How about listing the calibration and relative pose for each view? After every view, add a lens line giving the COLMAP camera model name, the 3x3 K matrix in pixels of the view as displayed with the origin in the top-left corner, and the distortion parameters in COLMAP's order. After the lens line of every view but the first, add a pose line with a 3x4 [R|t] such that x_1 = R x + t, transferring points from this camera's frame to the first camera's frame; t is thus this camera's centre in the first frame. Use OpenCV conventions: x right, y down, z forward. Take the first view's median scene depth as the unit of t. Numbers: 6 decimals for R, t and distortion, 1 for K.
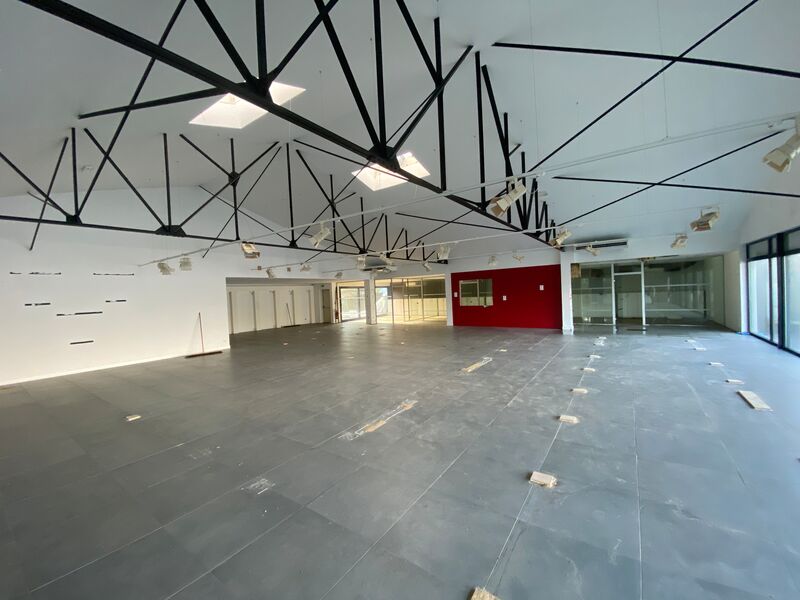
lens RADIAL K [[326.7, 0, 403.5], [0, 326.7, 299.1], [0, 0, 1]] dist [0.000453, -0.000028]
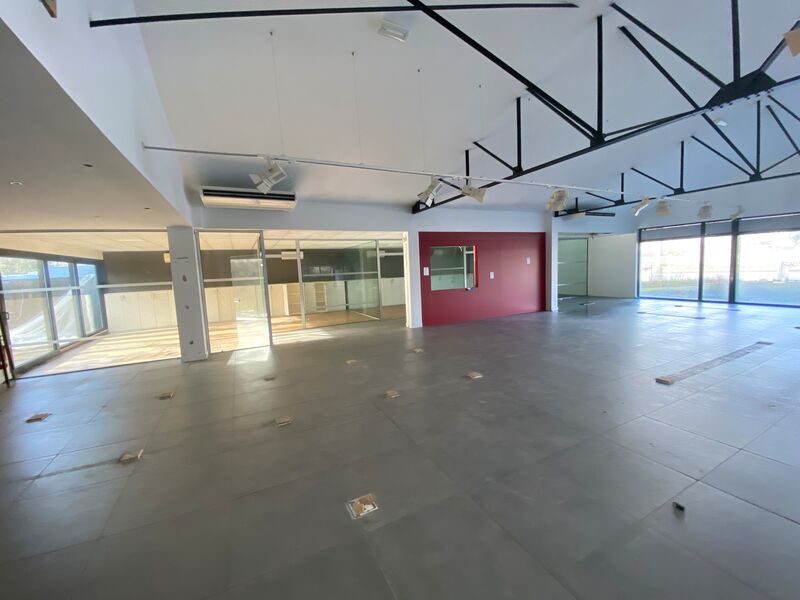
lens RADIAL K [[326.7, 0, 403.5], [0, 326.7, 299.1], [0, 0, 1]] dist [0.000453, -0.000028]
pose [[0.469432, -0.061755, 0.880806, -0.356025], [0.040198, 0.998012, 0.048549, 0.005196], [-0.882053, 0.012617, 0.470981, 0.770647]]
